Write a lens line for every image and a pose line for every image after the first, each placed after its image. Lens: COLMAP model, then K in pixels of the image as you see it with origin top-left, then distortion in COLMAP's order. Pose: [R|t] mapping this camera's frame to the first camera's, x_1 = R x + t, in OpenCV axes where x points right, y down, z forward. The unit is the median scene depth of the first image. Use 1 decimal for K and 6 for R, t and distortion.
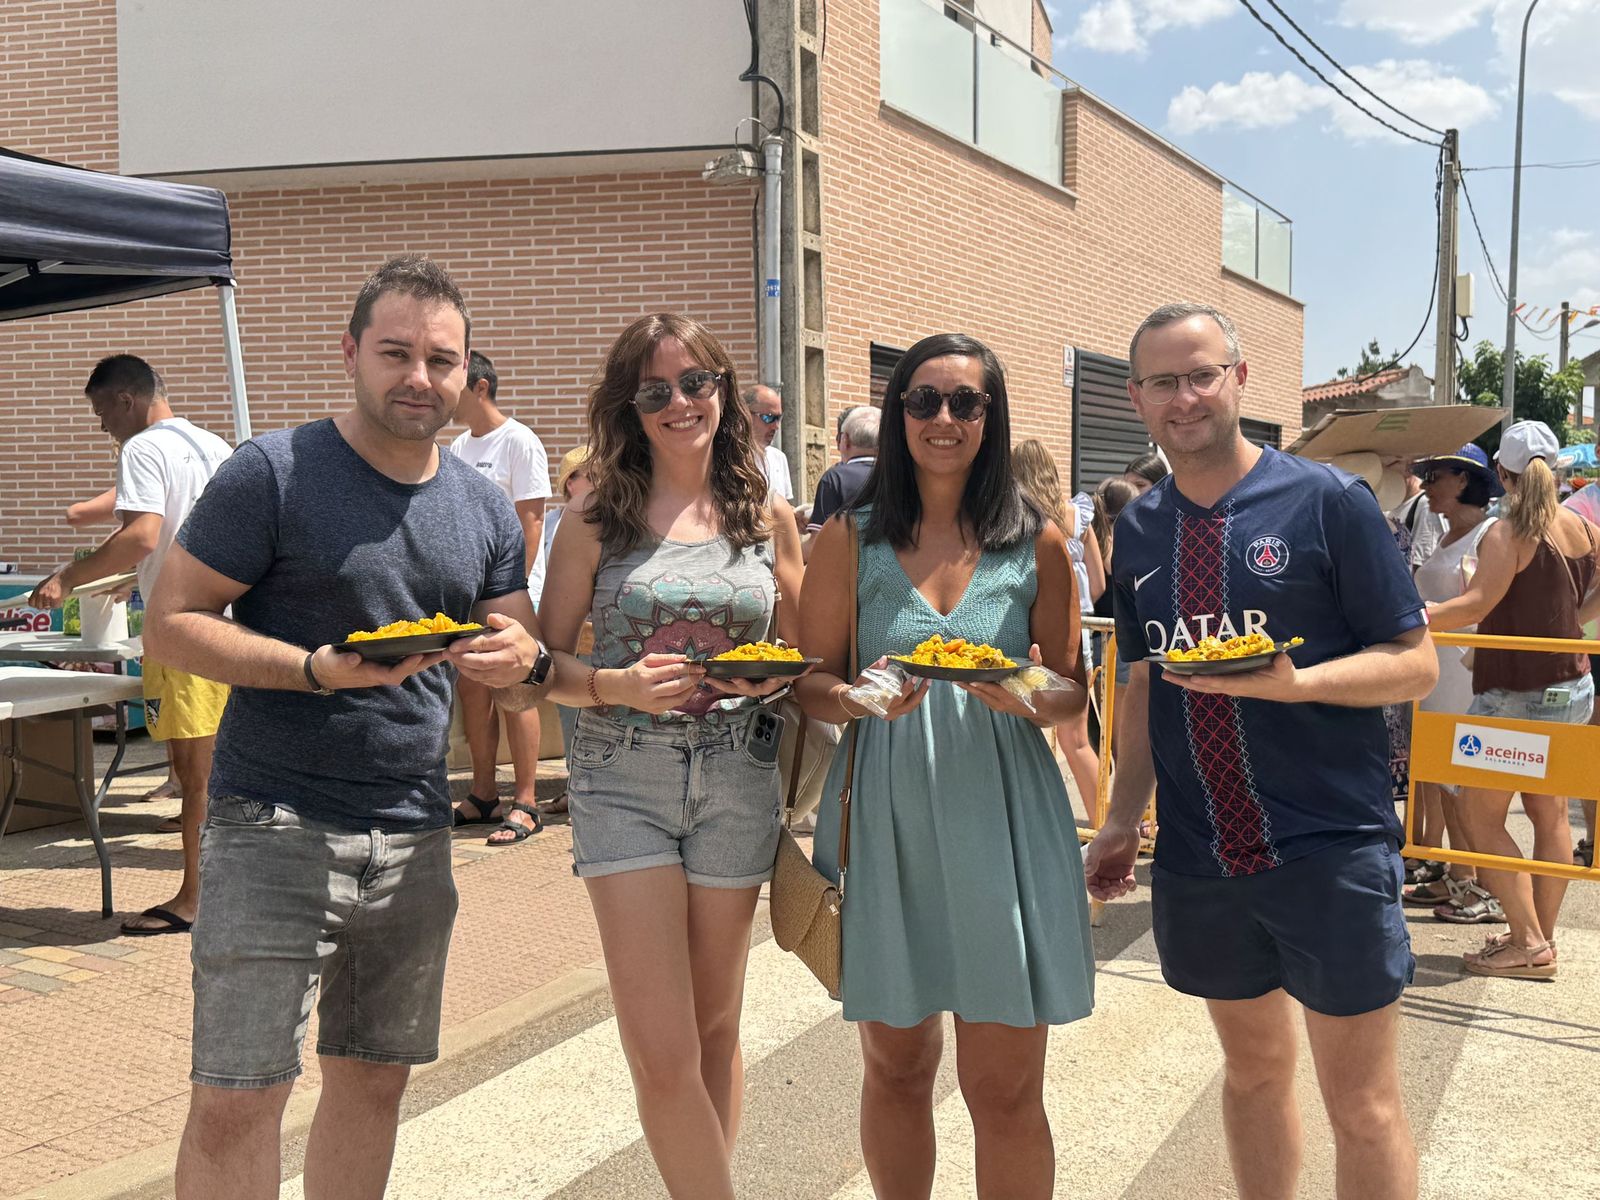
lens RADIAL K [[1639.9, 0, 793.9], [0, 1639.9, 604.9], [0, 0, 1]] dist [0.110360, 0.000000]
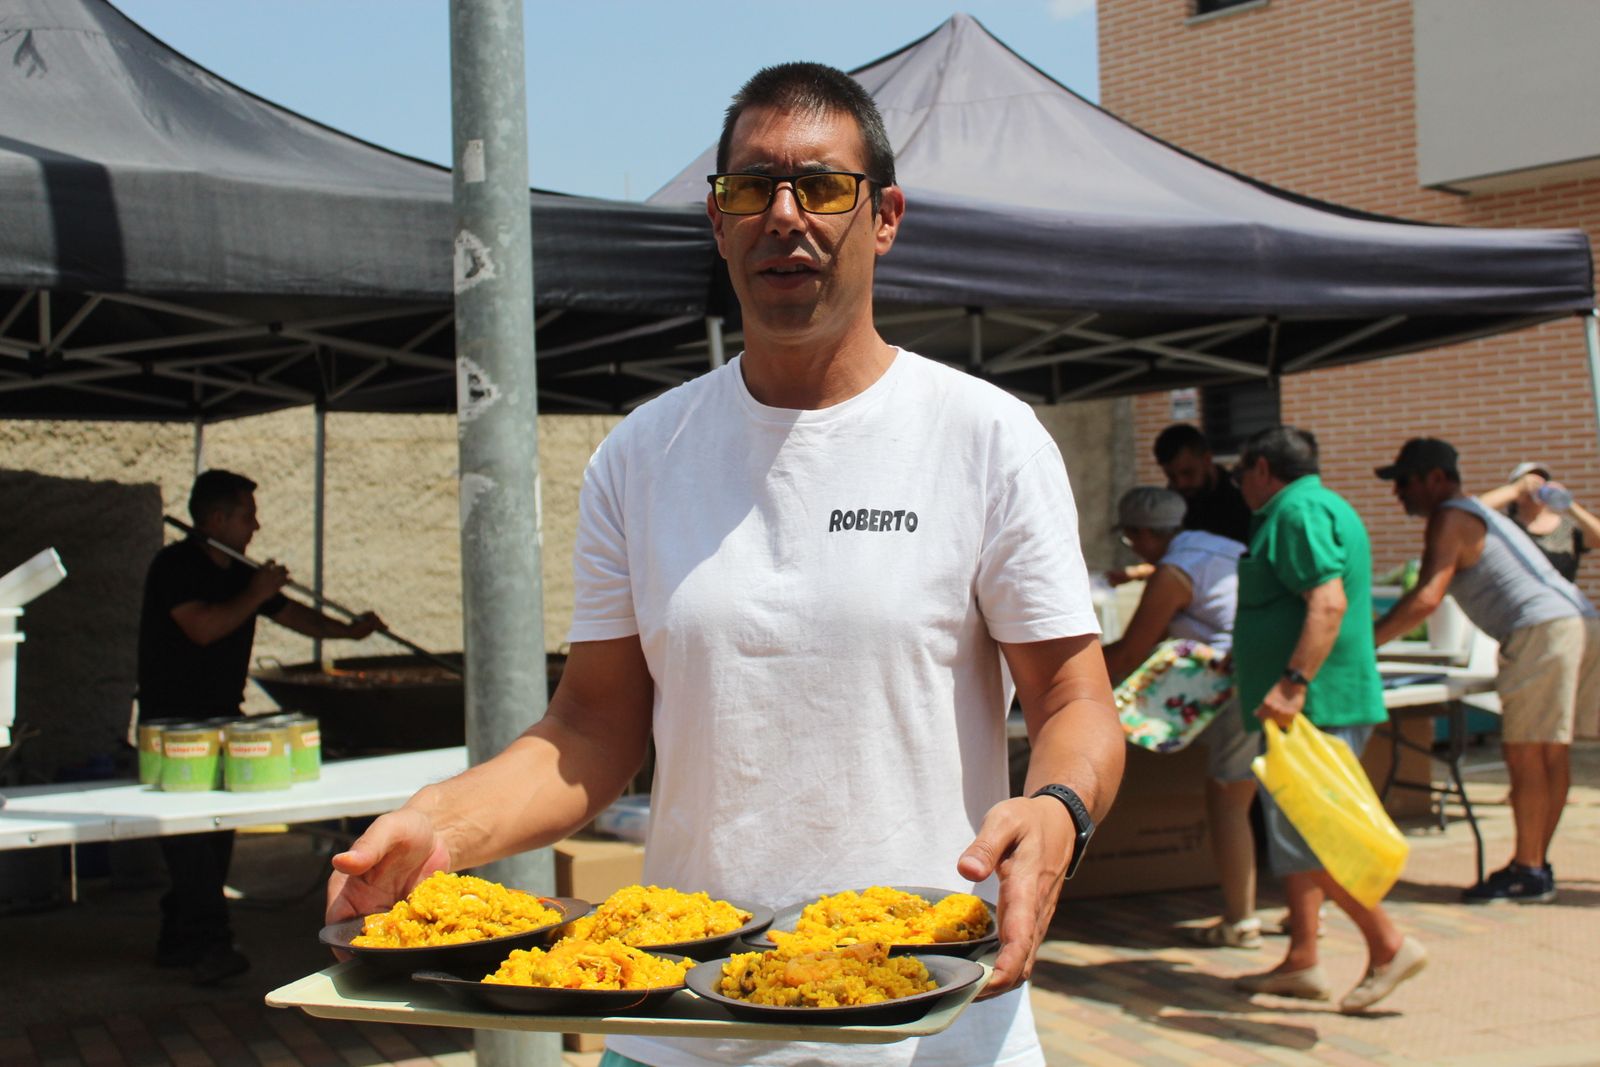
lens RADIAL K [[2104.8, 0, 795.8], [0, 2104.8, 543.9], [0, 0, 1]] dist [-0.046404, 0.000000]
pose [[0.814182, -0.017652, -0.580341, 0.016298], [-0.006745, 0.999183, -0.039855, 0.009581], [0.580570, 0.036364, 0.813398, -0.228012]]
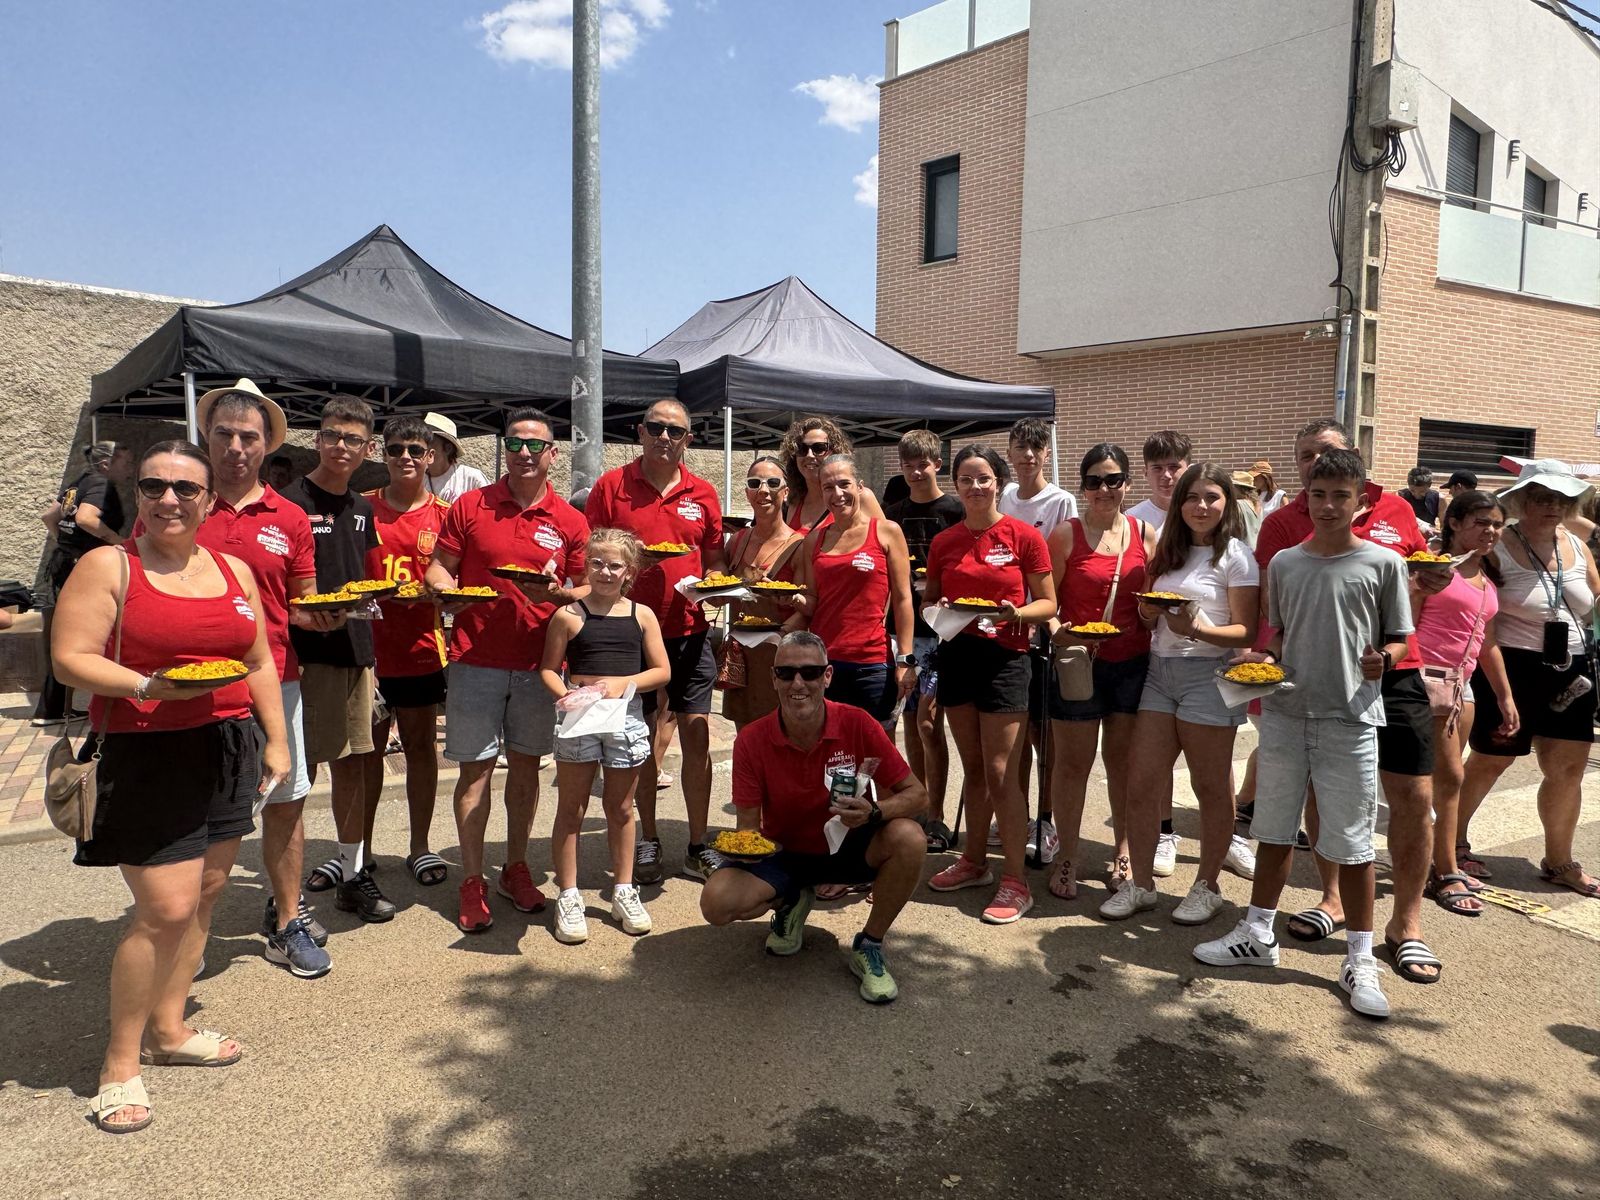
lens RADIAL K [[1124.9, 0, 799.9], [0, 1124.9, 605.1], [0, 0, 1]] dist [0.018526, 0.002359]
pose [[0.845764, 0.061447, -0.530008, 0.147634], [-0.047820, 0.998078, 0.039404, 0.021668], [0.531411, -0.007981, 0.847077, -0.376010]]
